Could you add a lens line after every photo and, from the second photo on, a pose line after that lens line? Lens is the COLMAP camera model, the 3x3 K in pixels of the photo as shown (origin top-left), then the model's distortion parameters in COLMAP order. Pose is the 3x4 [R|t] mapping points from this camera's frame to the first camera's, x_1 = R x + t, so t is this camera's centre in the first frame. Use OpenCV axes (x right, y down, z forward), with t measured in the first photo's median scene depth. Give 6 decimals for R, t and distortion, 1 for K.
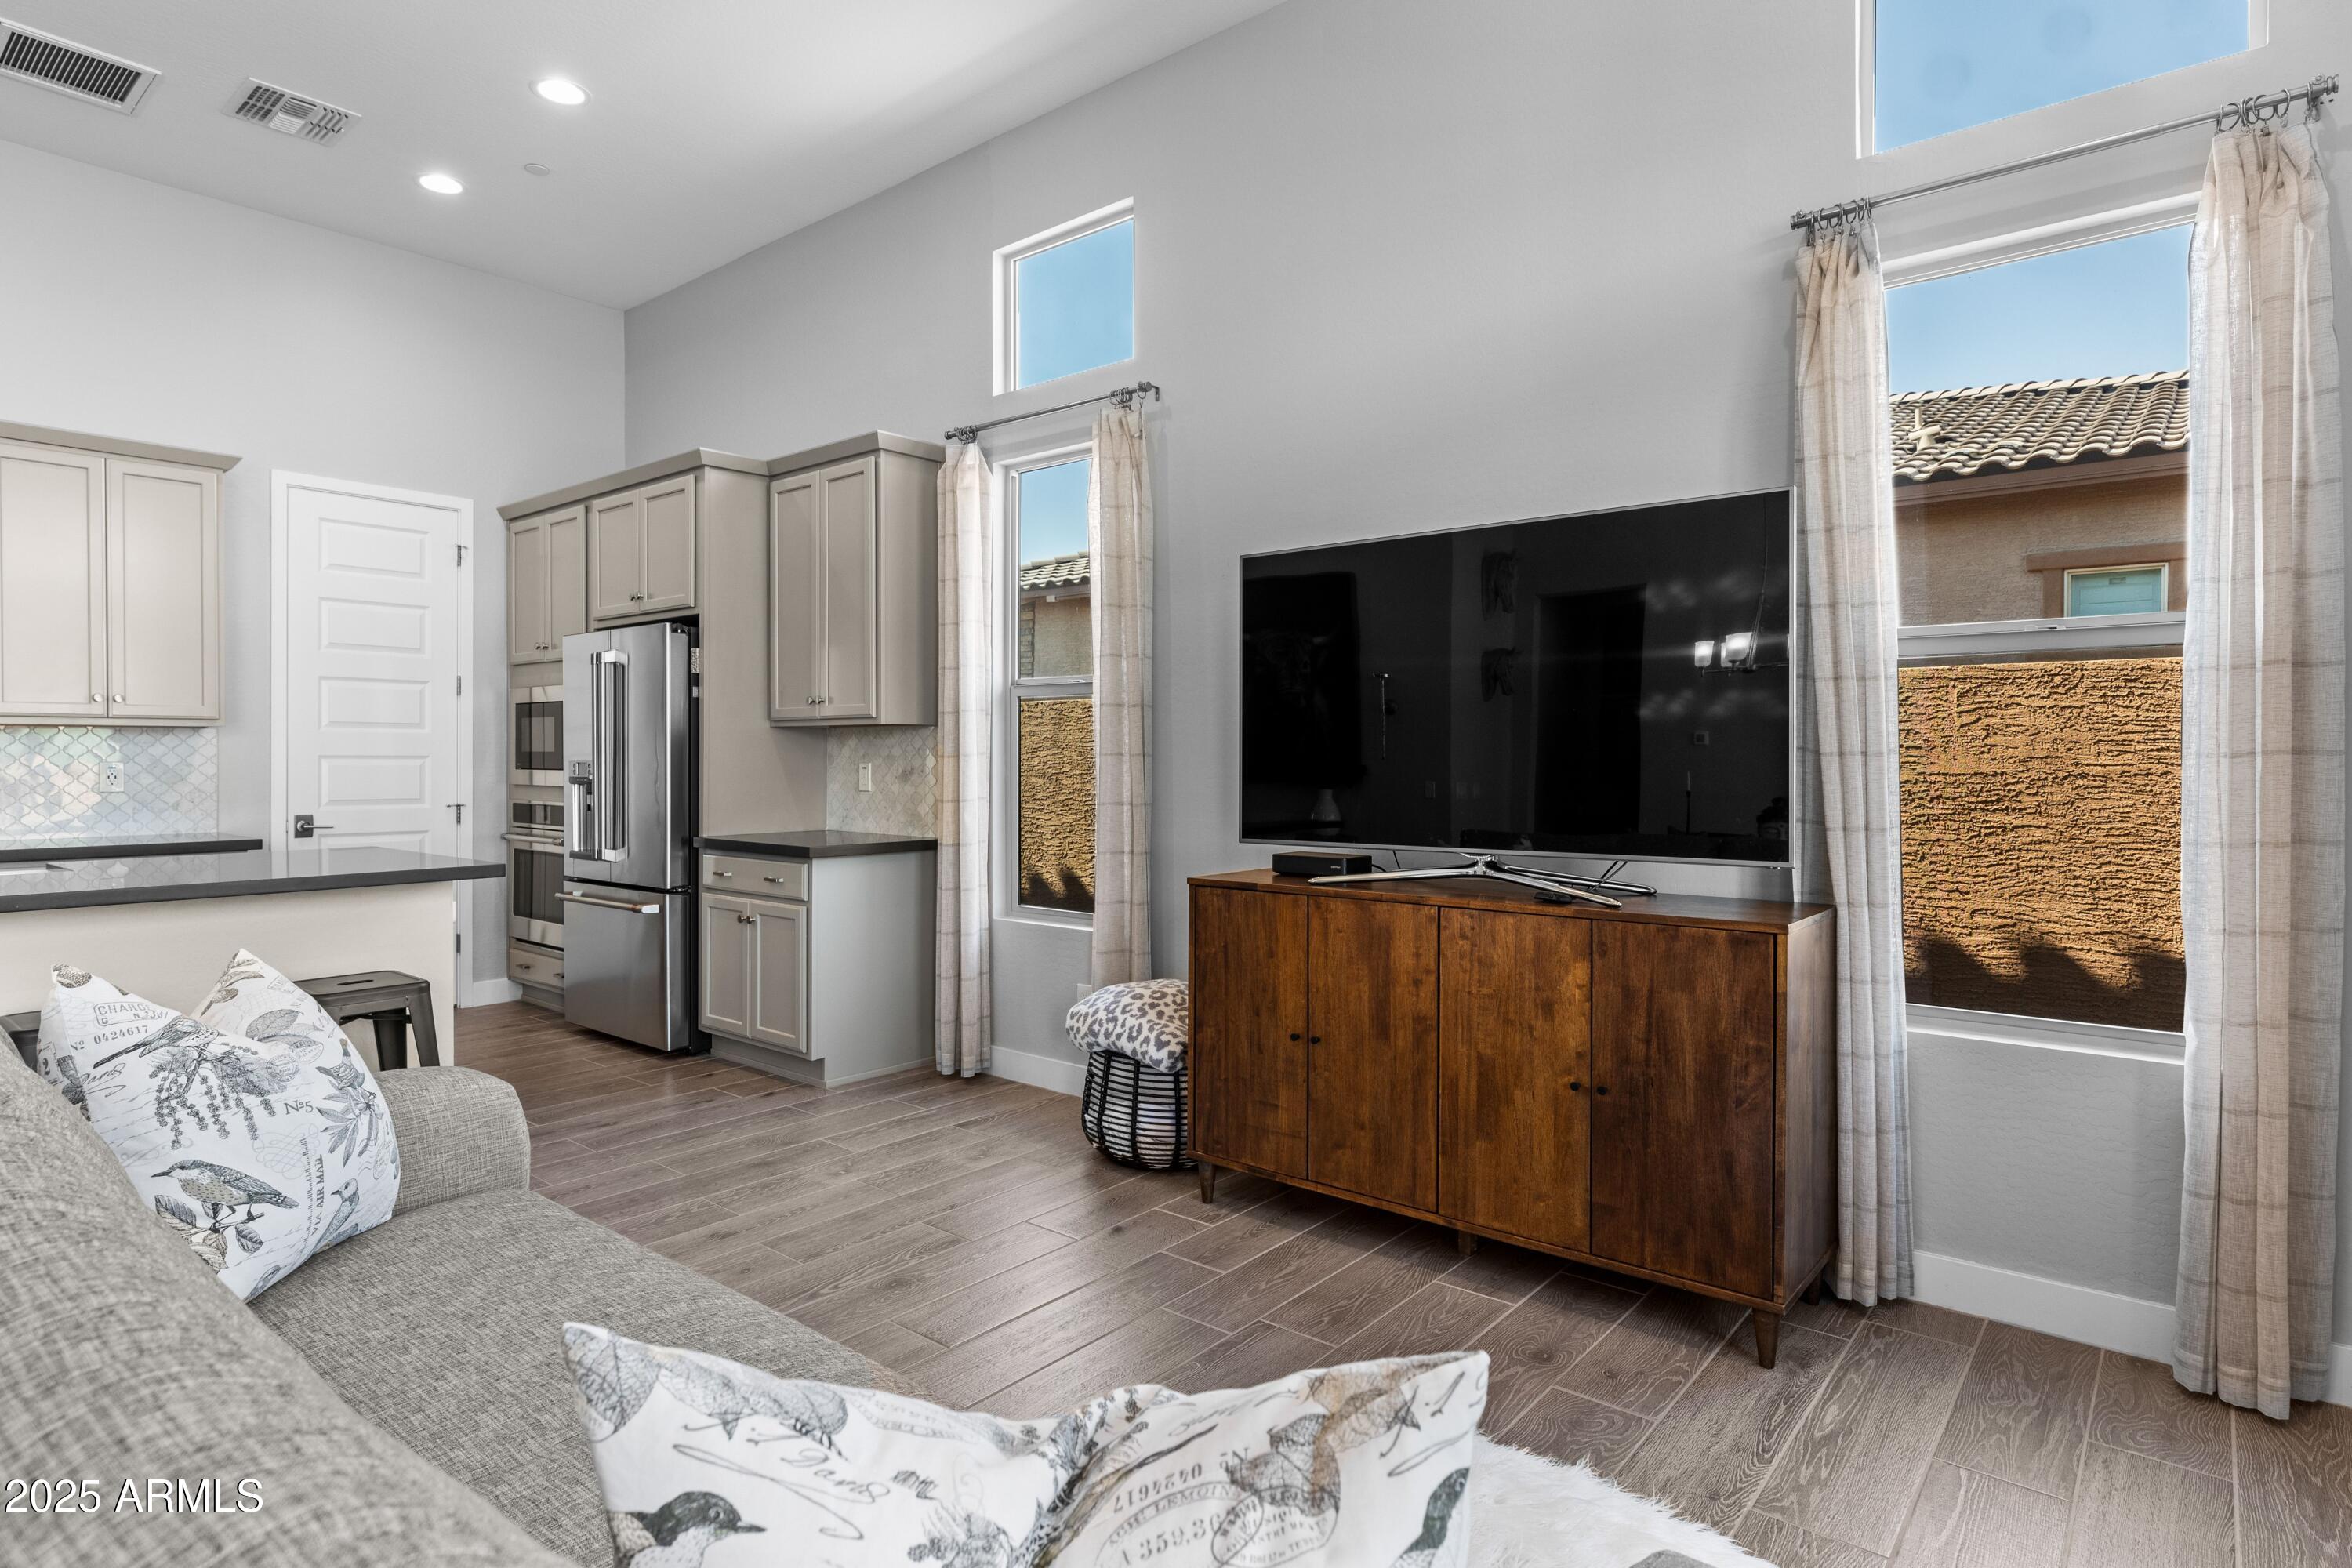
lens RADIAL K [[1236.5, 0, 1170.5], [0, 1236.5, 775.7], [0, 0, 1]] dist [-0.001633, 0.000189]
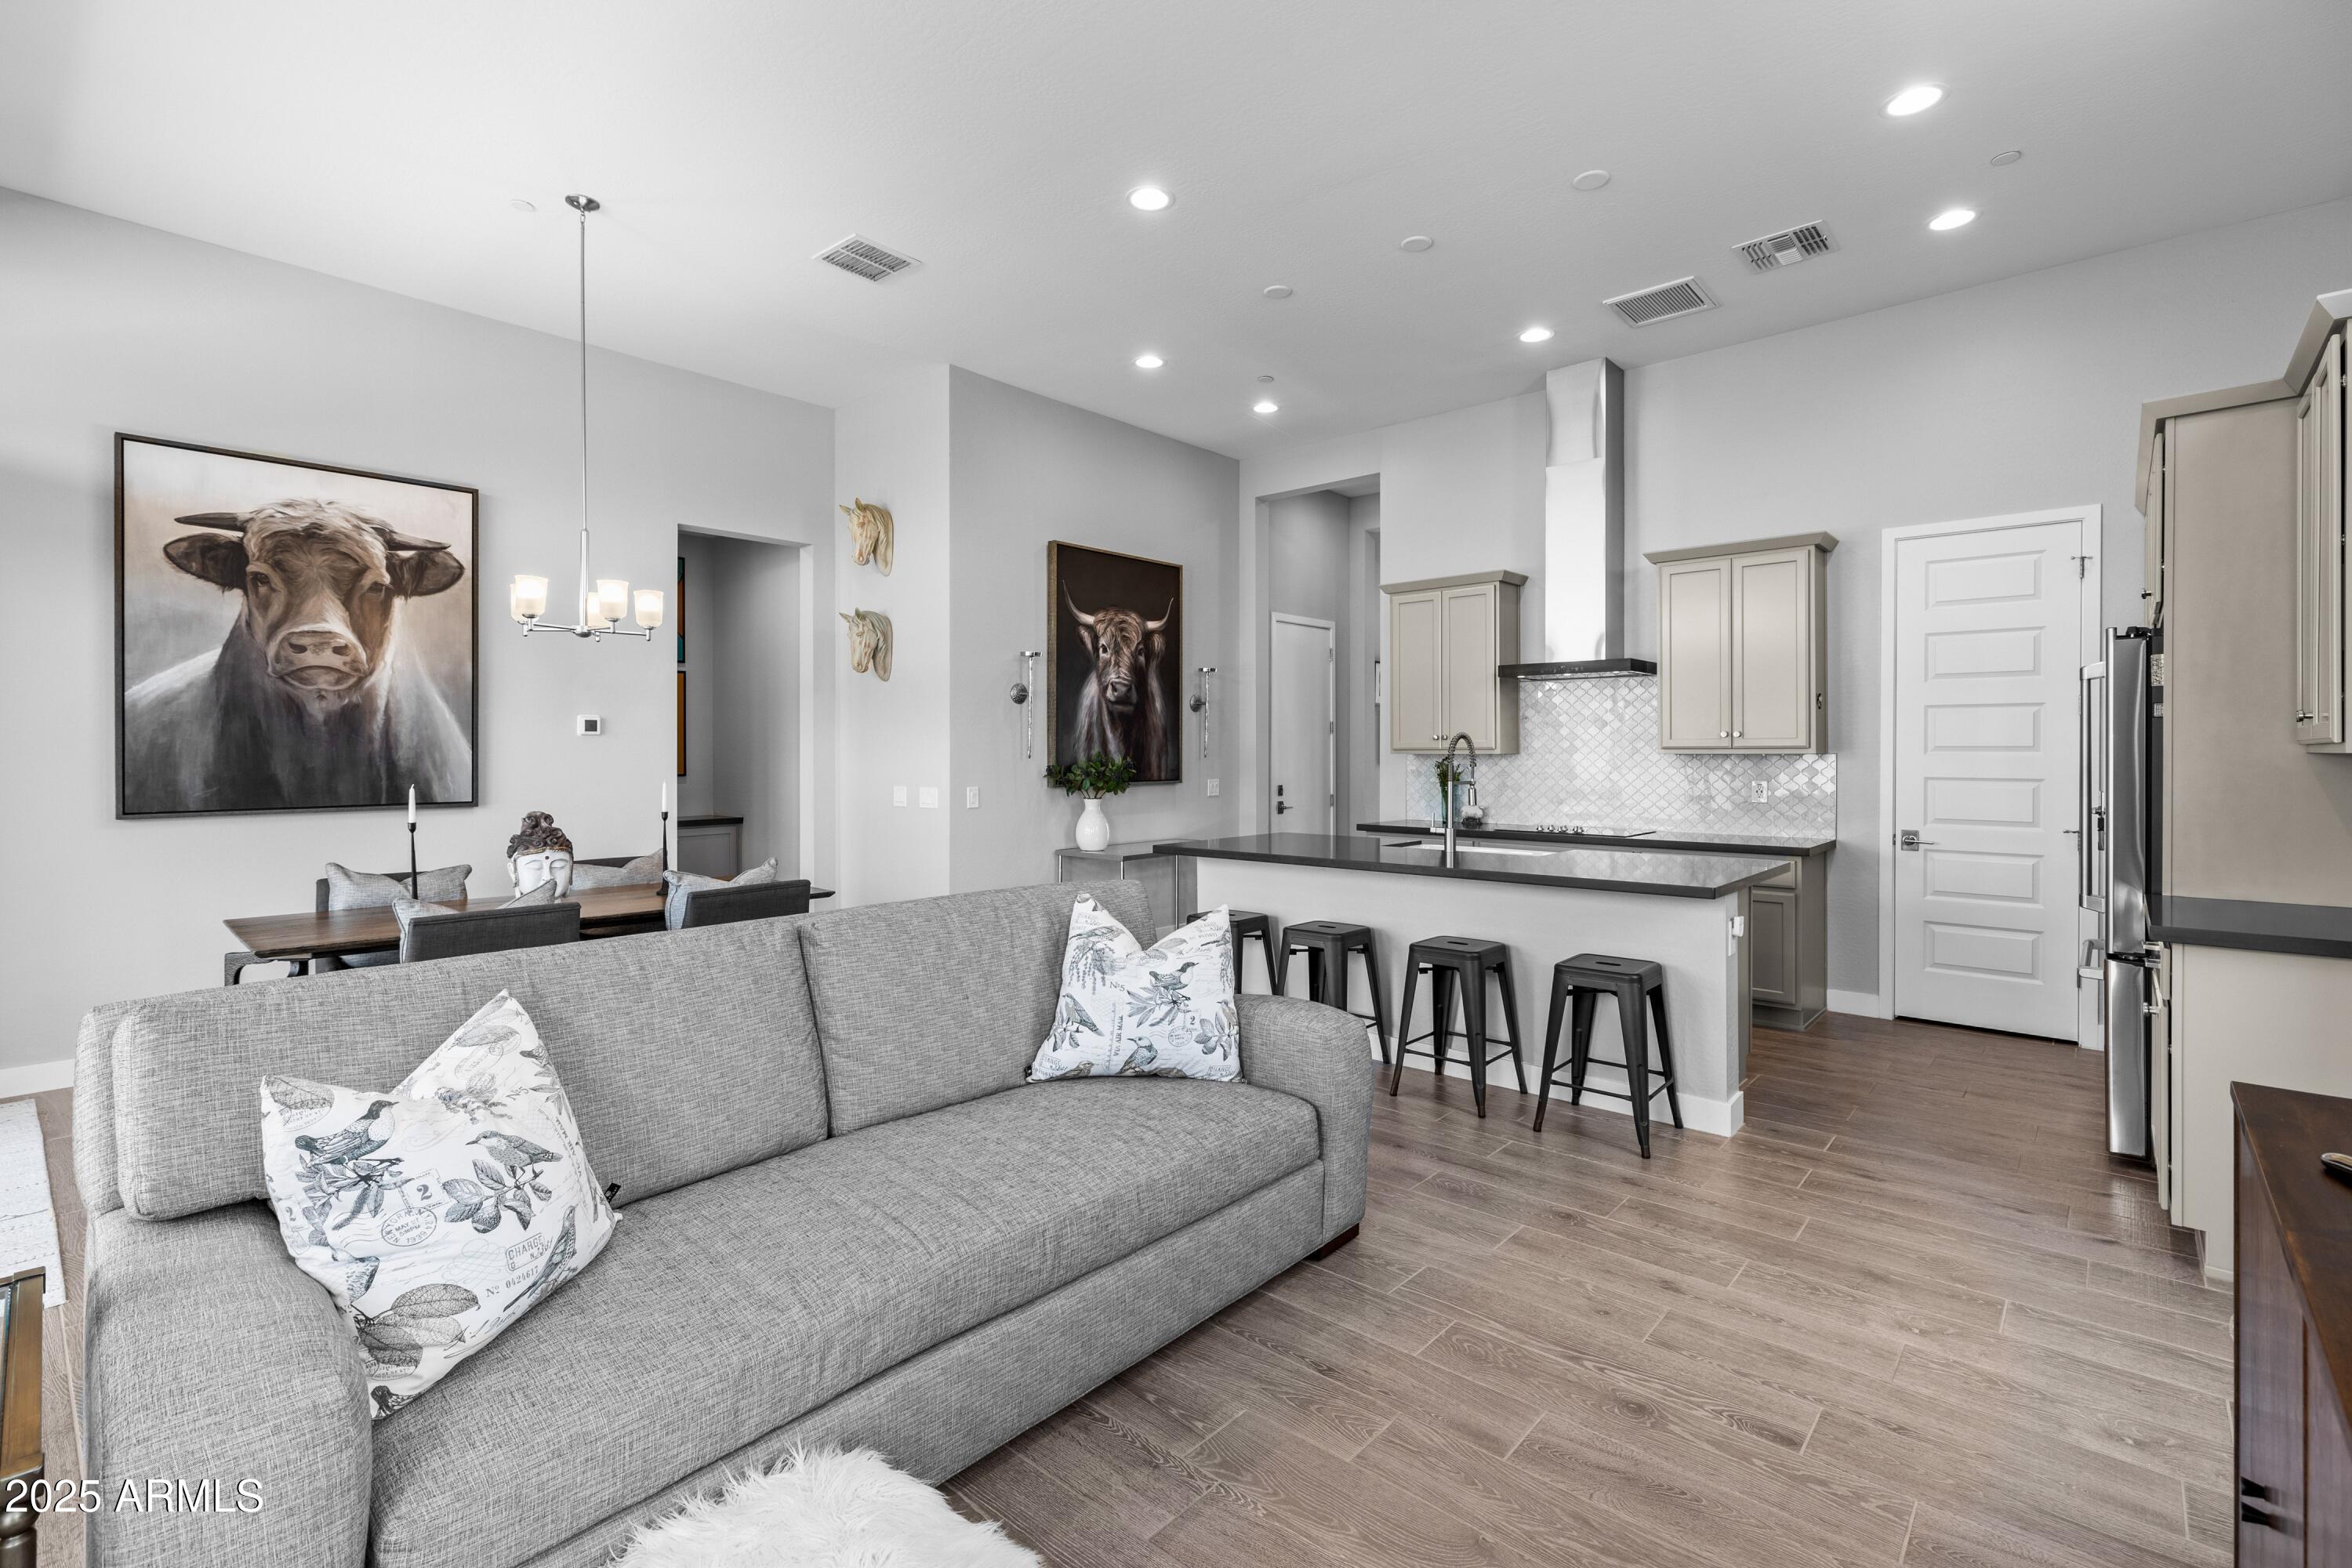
lens RADIAL K [[1072.4, 0, 1166.3], [0, 1072.4, 760.5], [0, 0, 1]] dist [0.003598, 0.000222]
pose [[-0.042004, 0.006224, -0.999098, 0.410731], [-0.014299, 0.999874, 0.006830, -0.039469], [0.999015, 0.014573, -0.041909, 0.505087]]
